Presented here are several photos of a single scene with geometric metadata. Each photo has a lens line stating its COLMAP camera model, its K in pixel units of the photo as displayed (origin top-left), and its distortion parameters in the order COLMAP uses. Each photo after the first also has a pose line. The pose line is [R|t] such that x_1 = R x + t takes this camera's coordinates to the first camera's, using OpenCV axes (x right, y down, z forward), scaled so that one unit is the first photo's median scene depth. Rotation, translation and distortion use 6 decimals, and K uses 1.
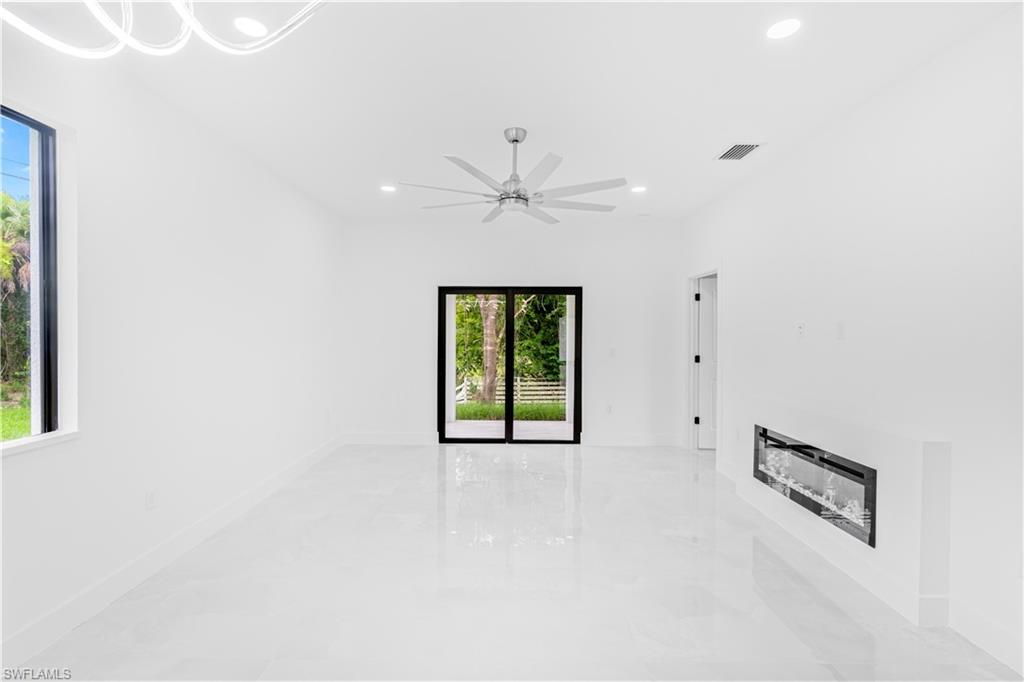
lens RADIAL K [[466.3, 0, 510.4], [0, 466.3, 336.8], [0, 0, 1]] dist [0.001224, 0.000335]
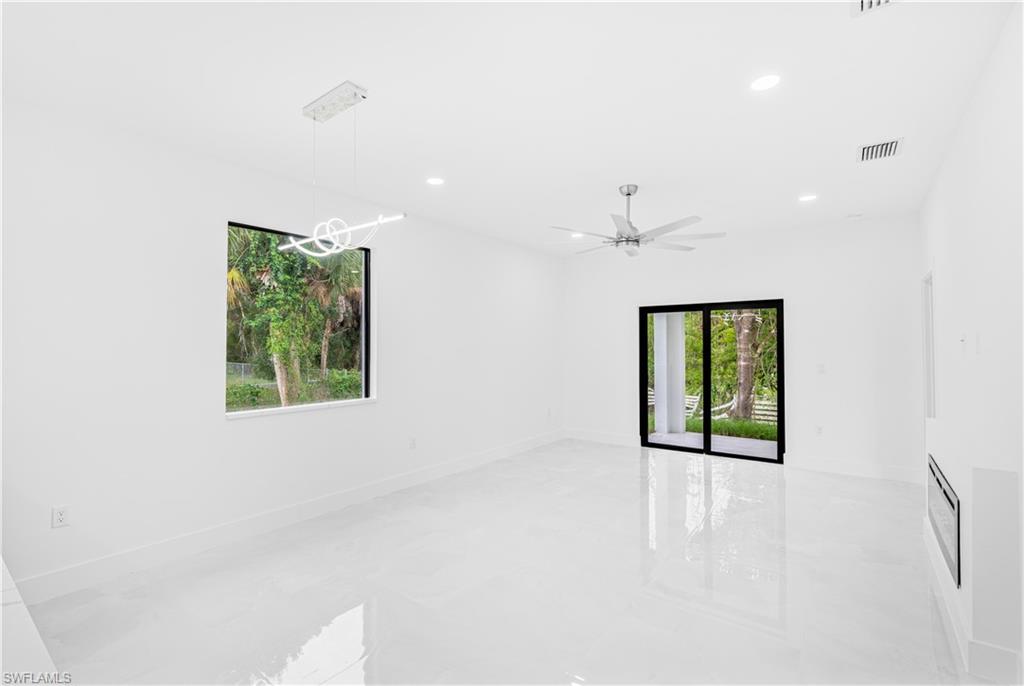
lens RADIAL K [[466.3, 0, 509.5], [0, 466.3, 342.0], [0, 0, 1]] dist [0.001224, 0.000335]
pose [[0.801026, -0.011398, -0.598522, 0.270196], [-0.000528, 0.999805, -0.019747, -0.000869], [0.598630, 0.016134, 0.800863, -0.098555]]
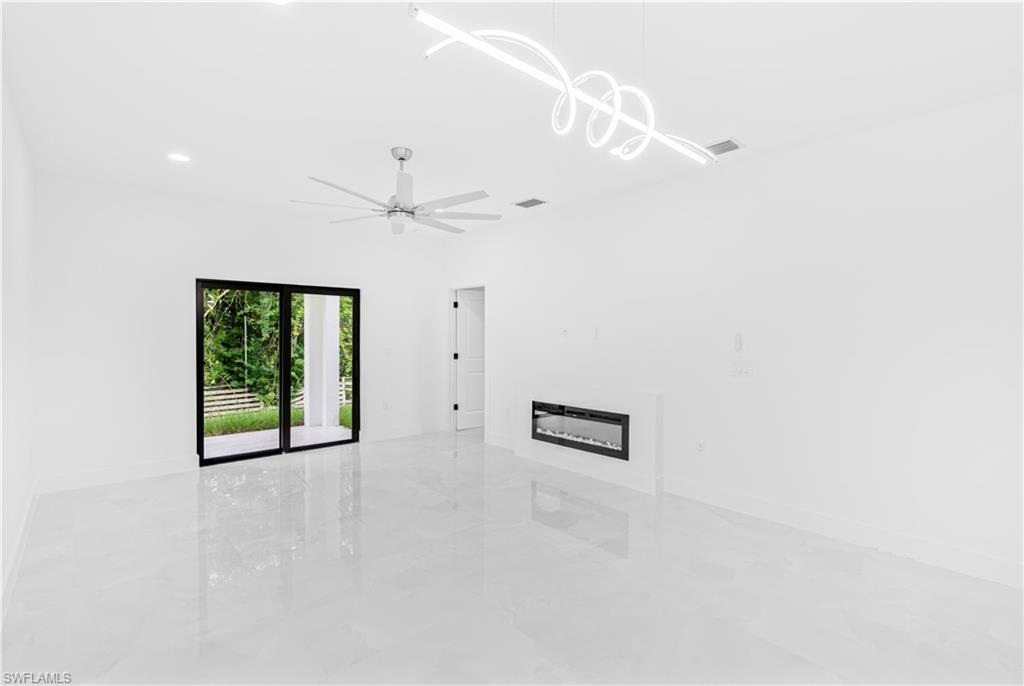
lens RADIAL K [[466.3, 0, 504.2], [0, 466.3, 345.6], [0, 0, 1]] dist [0.001224, 0.000335]
pose [[0.746815, -0.016656, 0.664823, -0.294829], [0.004425, 0.999789, 0.020077, -0.002655], [-0.665017, -0.012052, 0.746731, 0.013237]]
